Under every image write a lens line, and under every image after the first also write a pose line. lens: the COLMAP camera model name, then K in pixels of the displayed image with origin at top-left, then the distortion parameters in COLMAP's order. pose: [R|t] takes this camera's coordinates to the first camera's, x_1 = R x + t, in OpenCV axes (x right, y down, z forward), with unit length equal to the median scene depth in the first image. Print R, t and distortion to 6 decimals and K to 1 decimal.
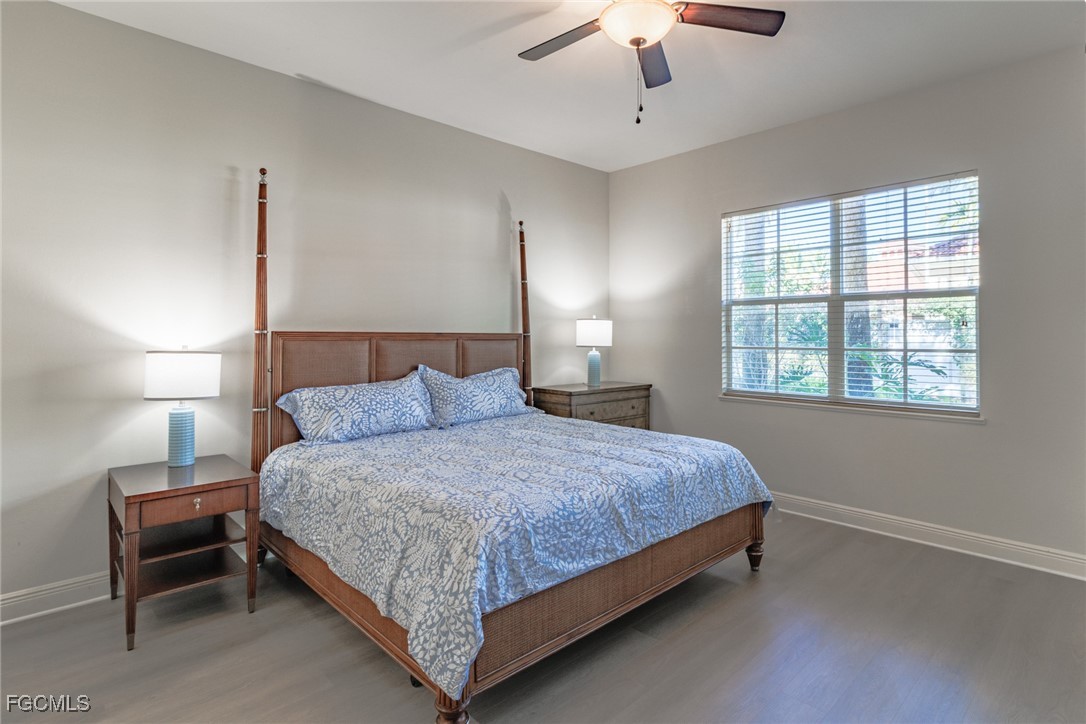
lens RADIAL K [[508.6, 0, 548.0], [0, 508.6, 332.2], [0, 0, 1]] dist [-0.002080, -0.000405]
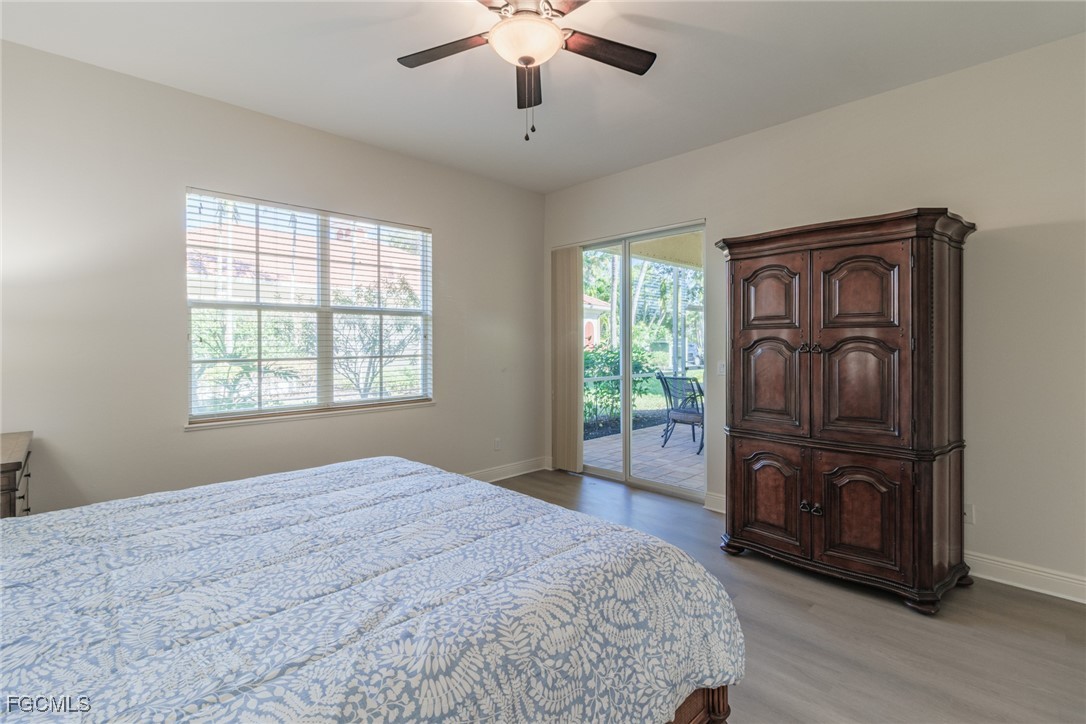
lens RADIAL K [[510.5, 0, 543.2], [0, 510.5, 347.1], [0, 0, 1]] dist [-0.000628, -0.000168]
pose [[0.023580, -0.007341, 0.999695, -0.546474], [-0.003149, 0.999968, 0.007417, 0.001397], [-0.999717, -0.003323, 0.023556, 0.596482]]
